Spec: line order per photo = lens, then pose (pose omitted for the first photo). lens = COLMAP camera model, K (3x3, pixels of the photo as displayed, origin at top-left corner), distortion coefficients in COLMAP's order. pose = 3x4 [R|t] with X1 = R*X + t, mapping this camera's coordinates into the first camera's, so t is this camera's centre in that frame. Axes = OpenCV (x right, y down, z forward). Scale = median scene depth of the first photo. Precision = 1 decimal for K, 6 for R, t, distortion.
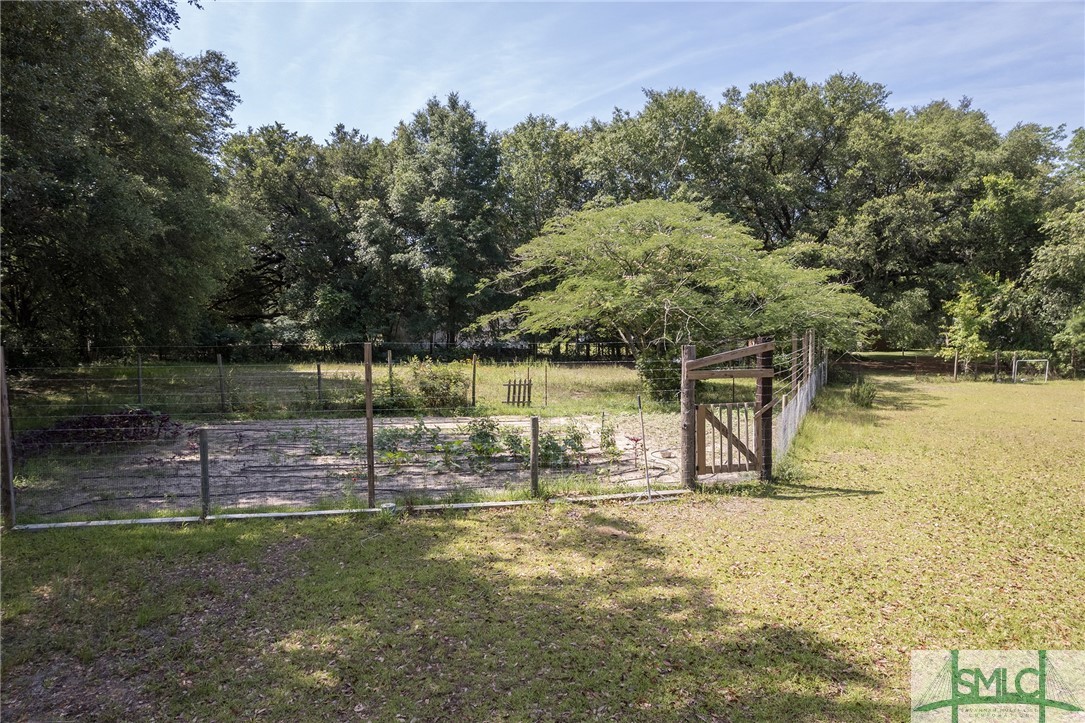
lens RADIAL K [[711.9, 0, 570.7], [0, 711.9, 366.4], [0, 0, 1]] dist [-0.090201, 0.125462]
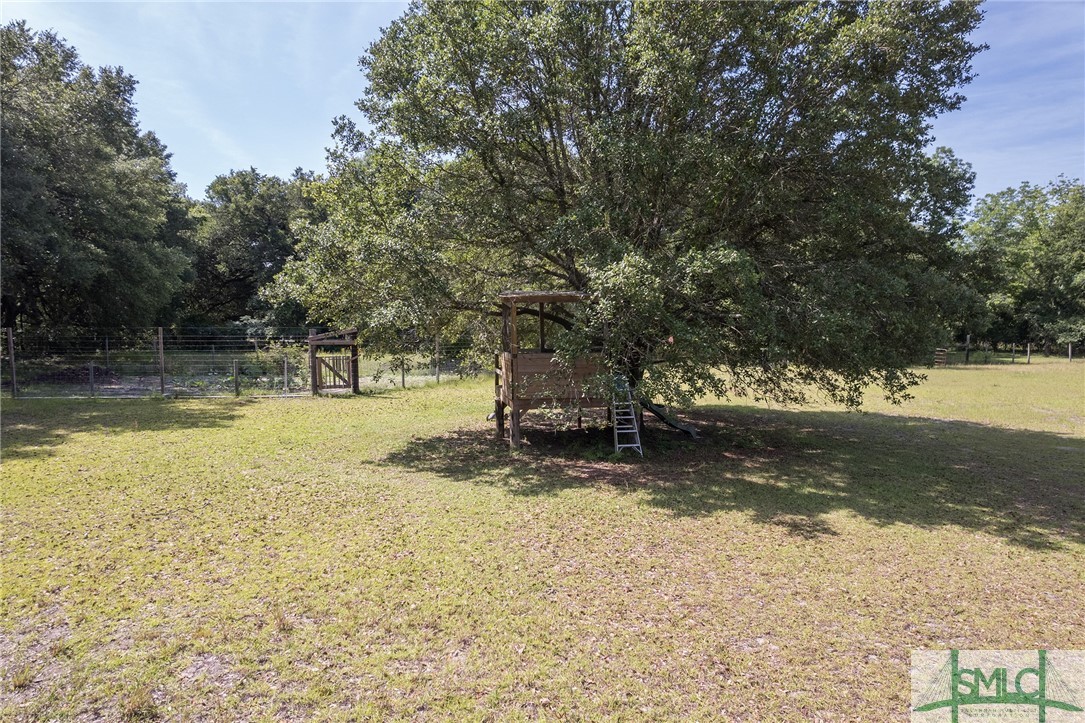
lens RADIAL K [[692.0, 0, 539.7], [0, 692.0, 368.5], [0, 0, 1]] dist [-0.073405, 0.069571]
pose [[0.996668, 0.012386, -0.080623, 0.245150], [-0.012067, 0.999917, 0.004440, 0.017633], [0.080672, -0.003453, 0.996735, -0.248701]]
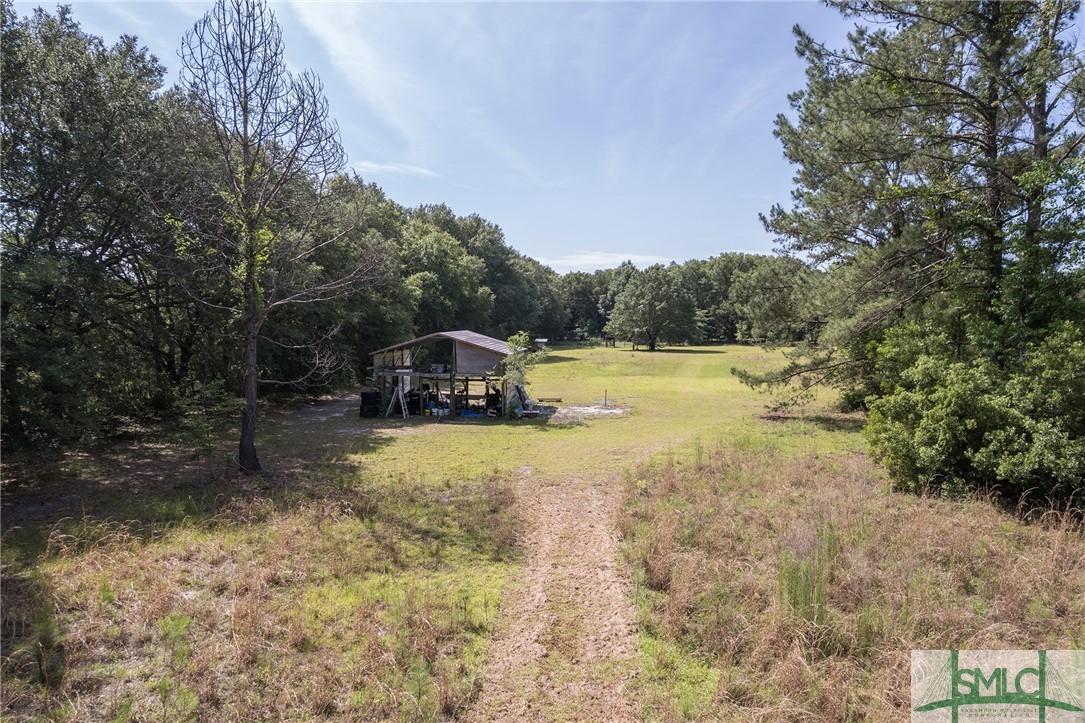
lens RADIAL K [[692.0, 0, 539.7], [0, 692.0, 368.5], [0, 0, 1]] dist [-0.073405, 0.069571]
pose [[0.895834, 0.030132, -0.443367, 0.994032], [-0.030786, 0.999510, 0.005725, 0.124183], [0.443322, 0.008520, 0.896322, -2.278213]]
